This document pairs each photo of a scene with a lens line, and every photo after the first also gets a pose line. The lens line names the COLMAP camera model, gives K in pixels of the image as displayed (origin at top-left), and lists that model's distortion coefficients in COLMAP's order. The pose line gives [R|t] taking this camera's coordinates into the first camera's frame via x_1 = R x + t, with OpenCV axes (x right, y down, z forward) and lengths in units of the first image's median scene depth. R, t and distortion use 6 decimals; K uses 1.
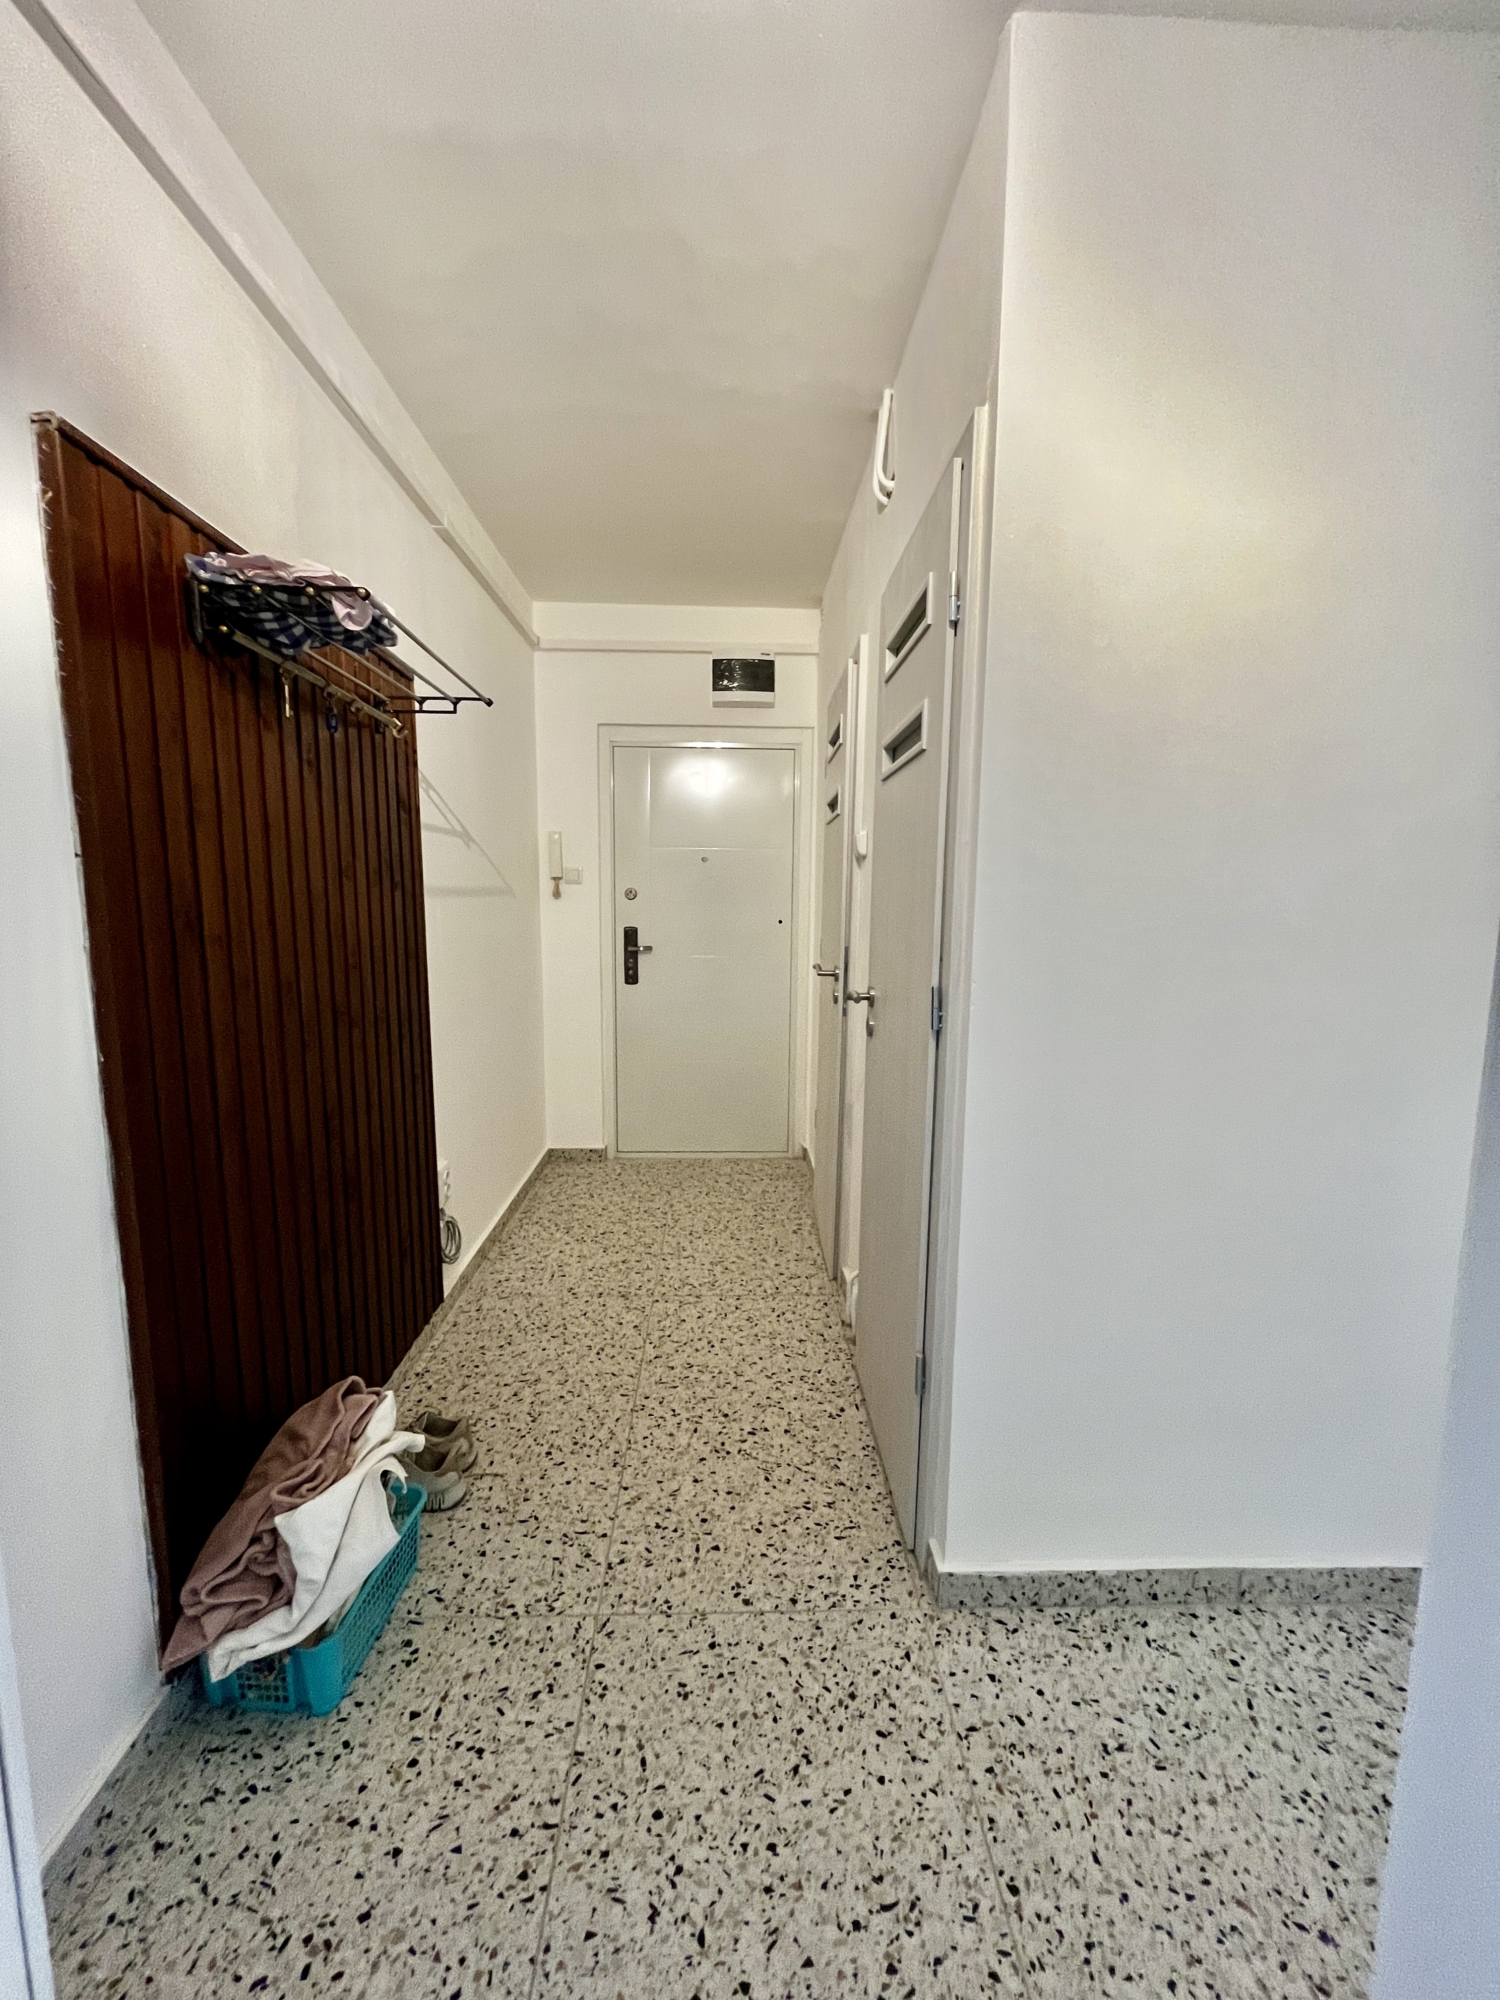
lens RADIAL K [[805.0, 0, 750.0], [0, 805.0, 1000.0], [0, 0, 1]] dist [-0.000316, -0.000122]
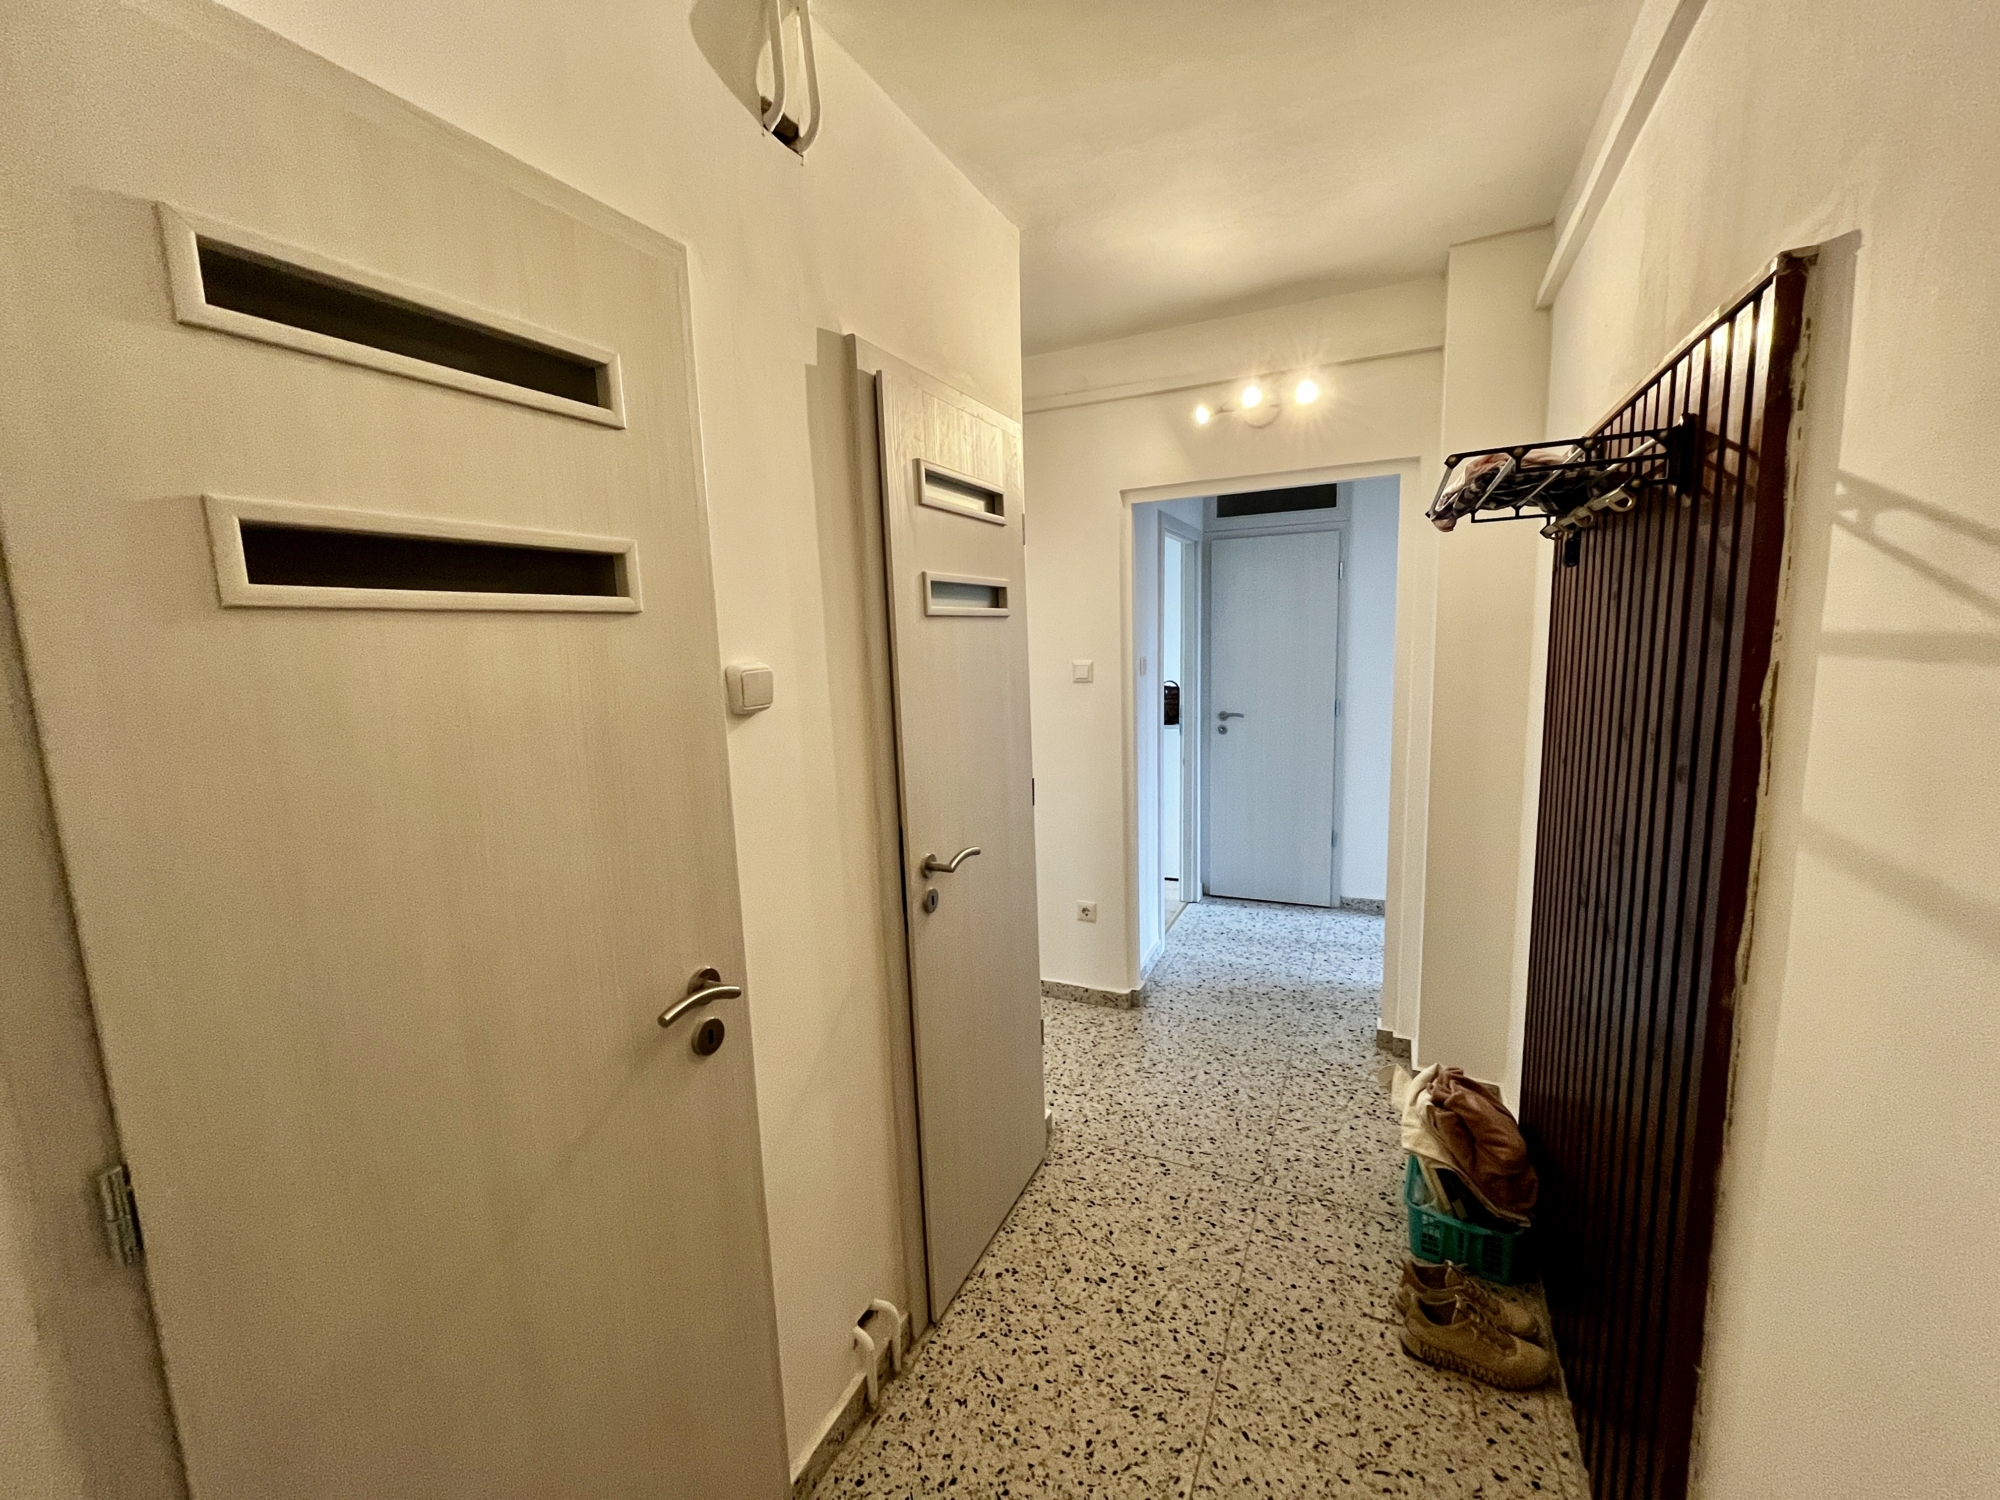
lens RADIAL K [[805.0, 0, 1000.0], [0, 805.0, 750.0], [0, 0, 1]] dist [-0.000316, -0.000122]
pose [[-0.887628, -0.043551, 0.458498, -0.350270], [0.083179, 0.963990, 0.252595, -0.387107], [-0.452989, 0.262347, -0.852042, 1.960558]]
